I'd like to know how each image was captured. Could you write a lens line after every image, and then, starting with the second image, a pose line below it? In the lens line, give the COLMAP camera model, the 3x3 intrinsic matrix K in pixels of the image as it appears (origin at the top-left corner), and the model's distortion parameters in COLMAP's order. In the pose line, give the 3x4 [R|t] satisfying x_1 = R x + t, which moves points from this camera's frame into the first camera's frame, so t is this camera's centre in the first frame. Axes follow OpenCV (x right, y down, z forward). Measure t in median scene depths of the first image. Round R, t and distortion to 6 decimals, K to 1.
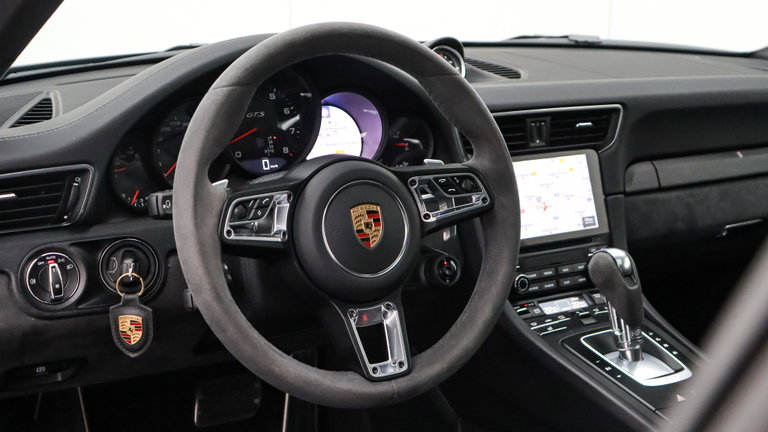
lens RADIAL K [[1241.6, 0, 384.0], [0, 1241.6, 216.0], [0, 0, 1]] dist [0.050141, 0.146169]
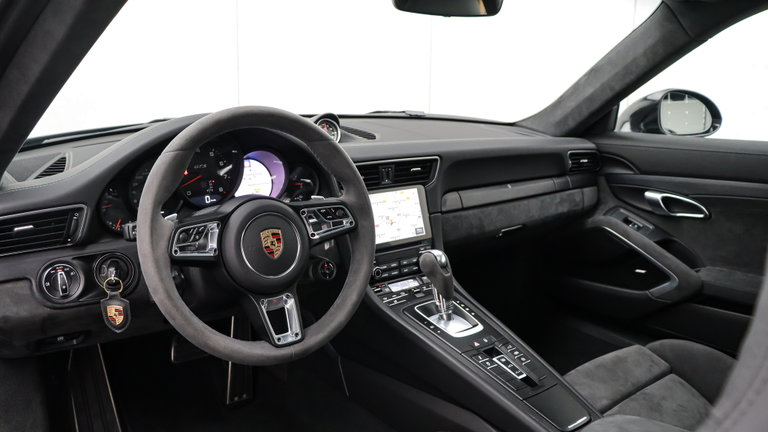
lens RADIAL K [[642.3, 0, 384.0], [0, 642.3, 216.0], [0, 0, 1]] dist [-0.164852, 0.158917]
pose [[0.993875, -0.013862, 0.109634, 0.034559], [0.010088, 0.999340, 0.034906, -0.047920], [-0.110045, -0.033586, 0.993359, 0.218097]]
